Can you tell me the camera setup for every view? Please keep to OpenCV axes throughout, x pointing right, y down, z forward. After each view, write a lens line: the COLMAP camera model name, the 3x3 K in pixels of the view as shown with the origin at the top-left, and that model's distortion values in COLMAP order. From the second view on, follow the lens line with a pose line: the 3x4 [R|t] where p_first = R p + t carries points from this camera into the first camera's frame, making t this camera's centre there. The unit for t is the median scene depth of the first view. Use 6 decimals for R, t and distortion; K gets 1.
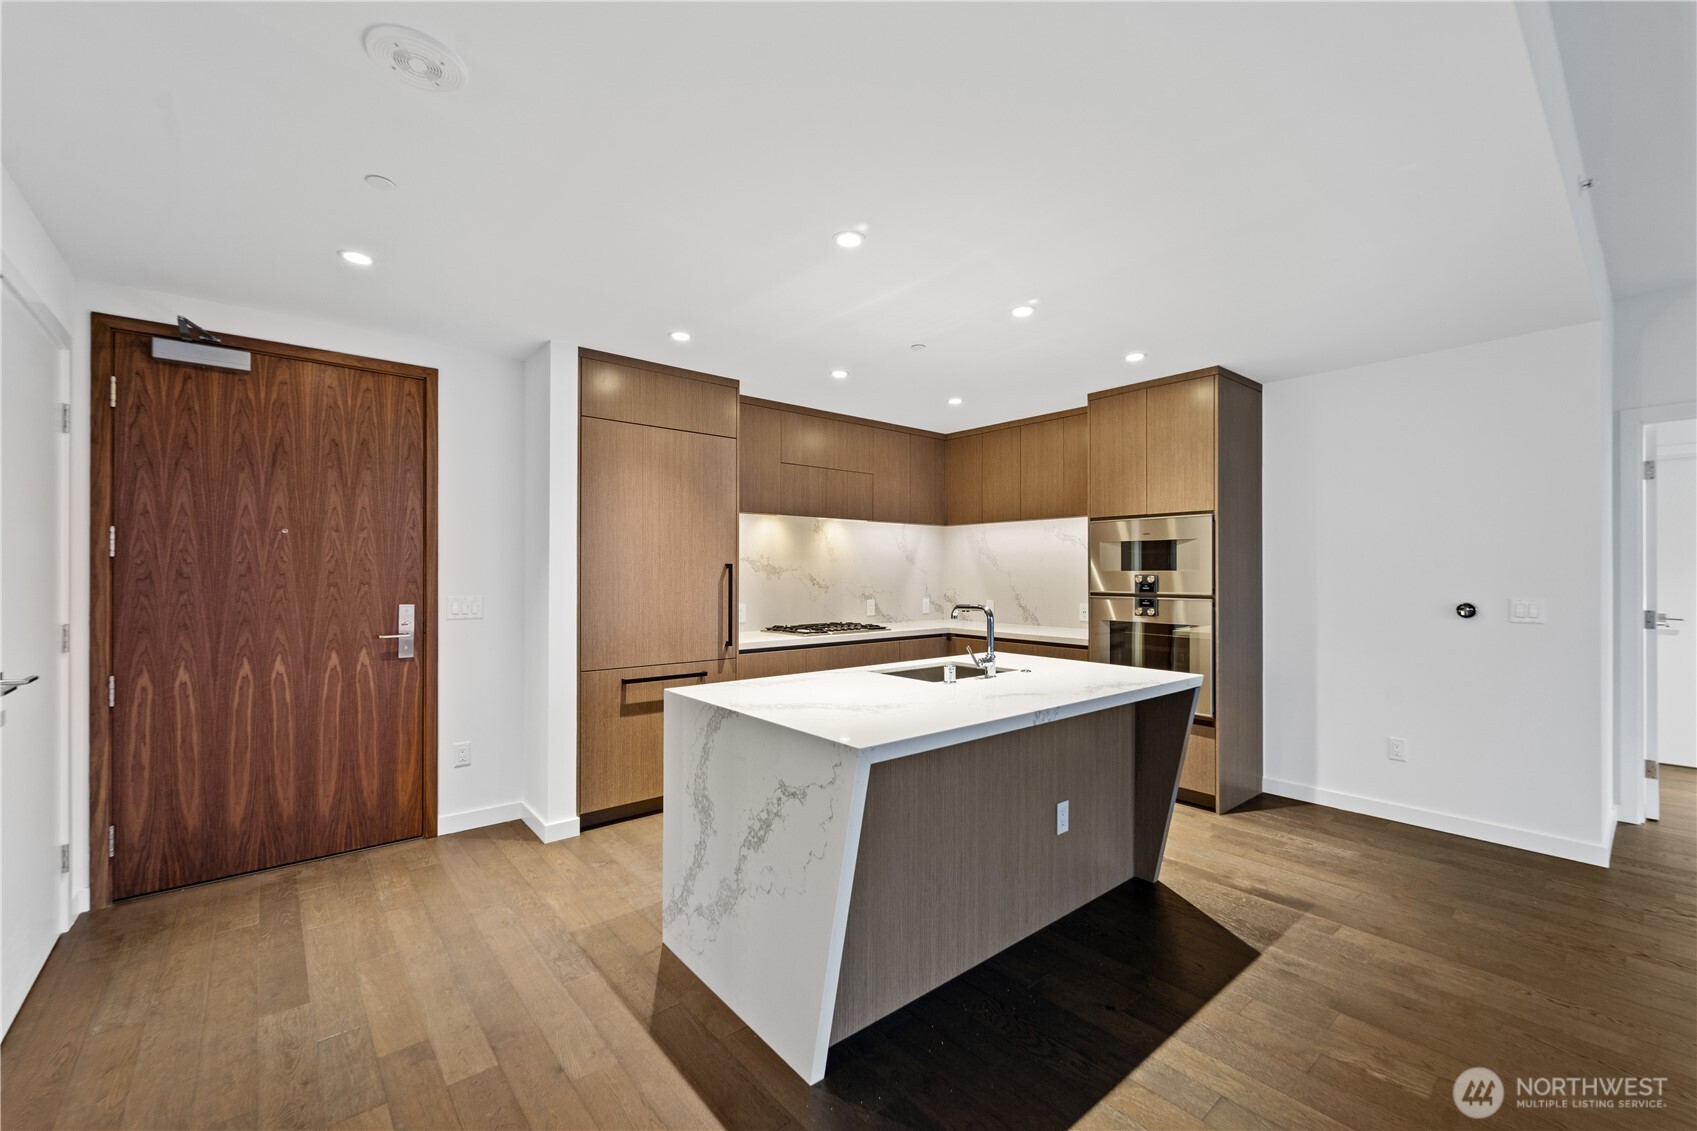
lens RADIAL K [[694.2, 0, 849.5], [0, 694.2, 575.4], [0, 0, 1]] dist [0.002457, -0.001602]
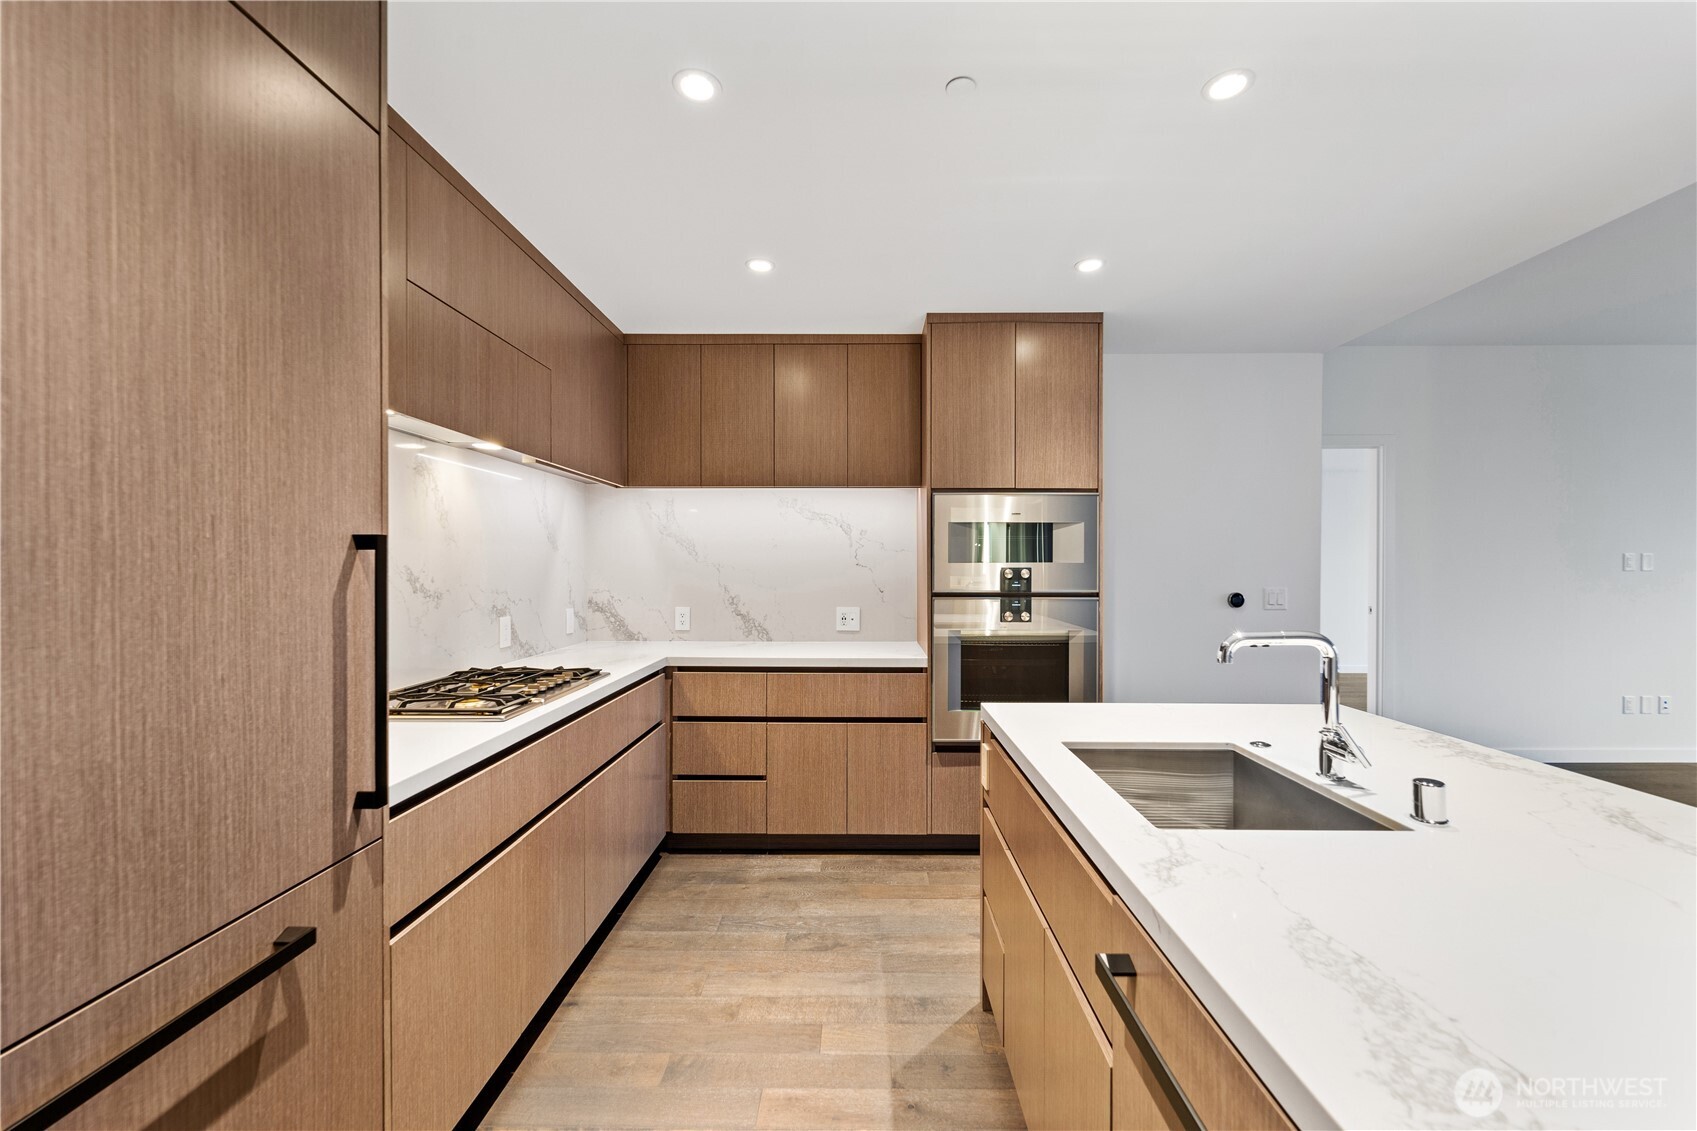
lens RADIAL K [[694.2, 0, 854.5], [0, 694.2, 569.4], [0, 0, 1]] dist [0.002457, -0.001602]
pose [[0.648036, -0.003209, 0.761603, -0.384690], [0.001751, 0.999995, 0.002724, -0.002111], [-0.761608, -0.000432, 0.648038, 0.929254]]
